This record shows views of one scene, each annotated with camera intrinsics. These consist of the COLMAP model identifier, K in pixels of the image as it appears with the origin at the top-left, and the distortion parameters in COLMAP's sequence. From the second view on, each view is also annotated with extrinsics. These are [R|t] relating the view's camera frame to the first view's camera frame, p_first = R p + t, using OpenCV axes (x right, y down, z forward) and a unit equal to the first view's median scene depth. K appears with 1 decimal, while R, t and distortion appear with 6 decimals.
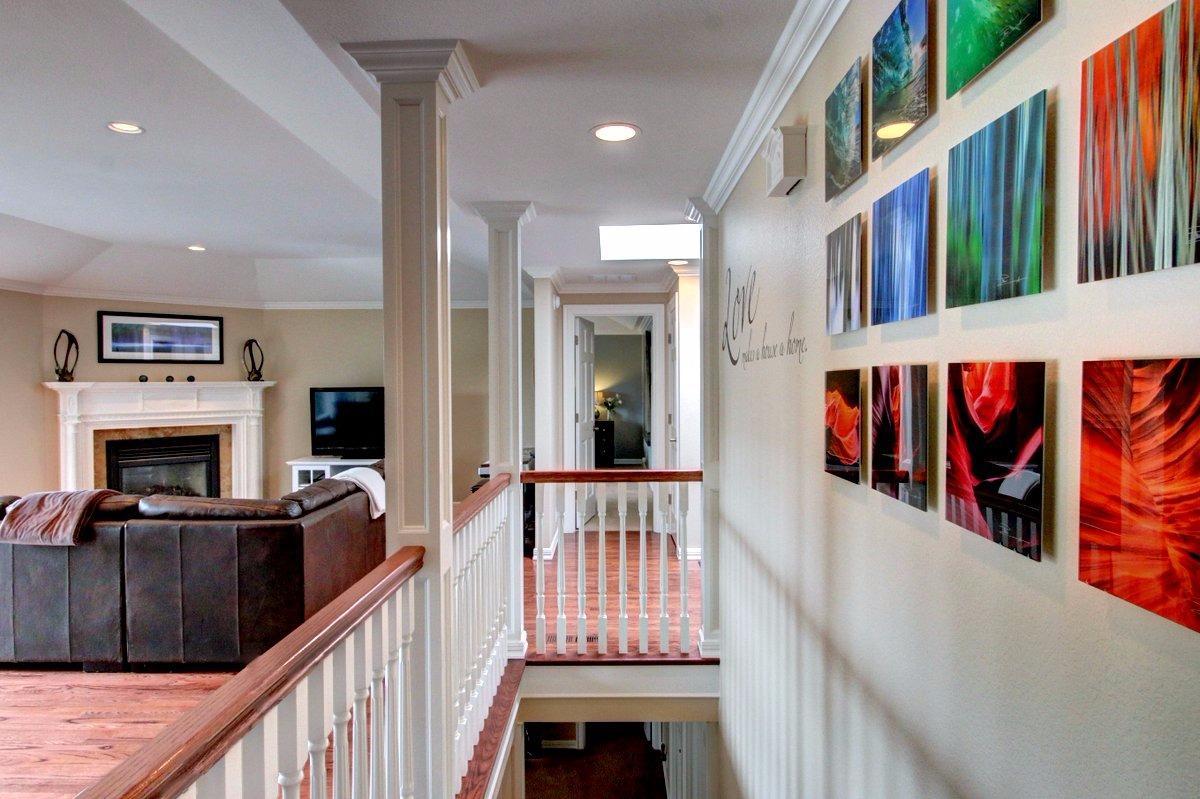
lens RADIAL K [[733.6, 0, 600.0], [0, 733.6, 399.5], [0, 0, 1]] dist [0.001151, 0.000184]
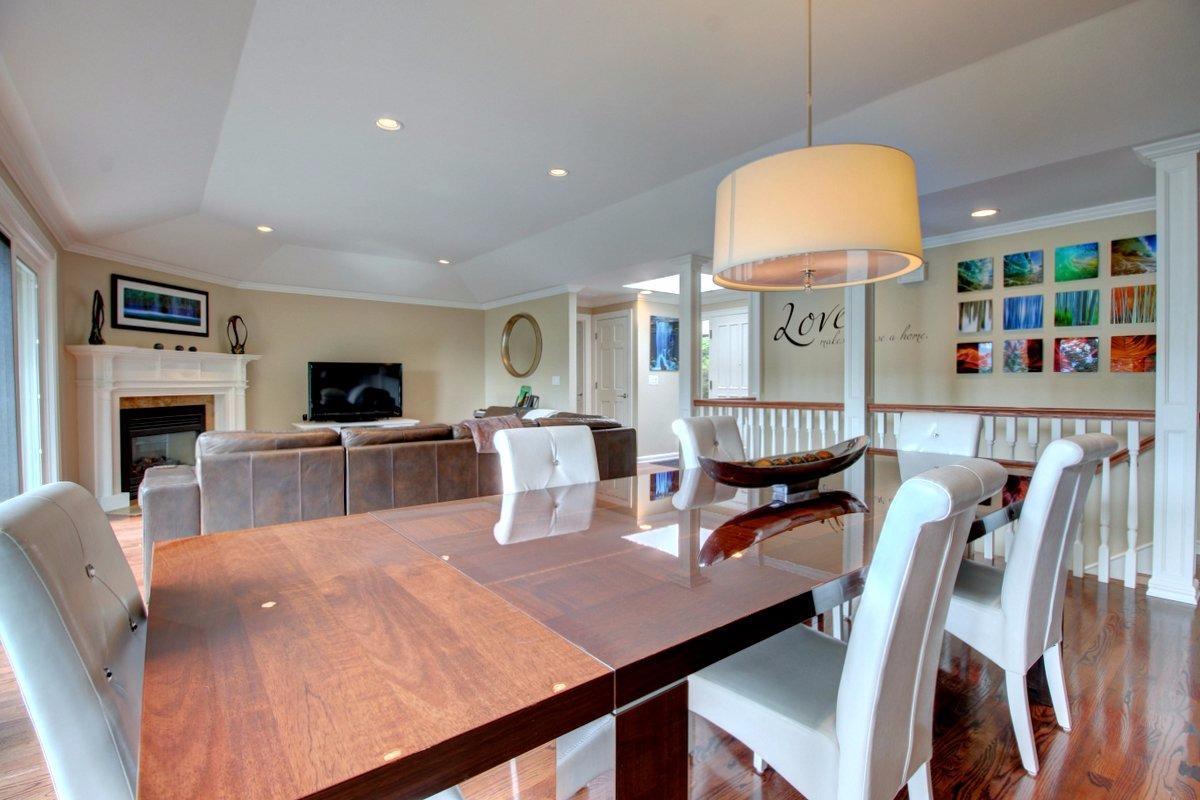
lens RADIAL K [[547.8, 0, 596.8], [0, 547.8, 393.6], [0, 0, 1]] dist [-0.001010, -0.011640]
pose [[0.769333, -0.009592, 0.638776, -0.626857], [0.011103, 0.999937, 0.001643, 0.040158], [-0.638752, 0.005828, 0.769391, 0.050046]]
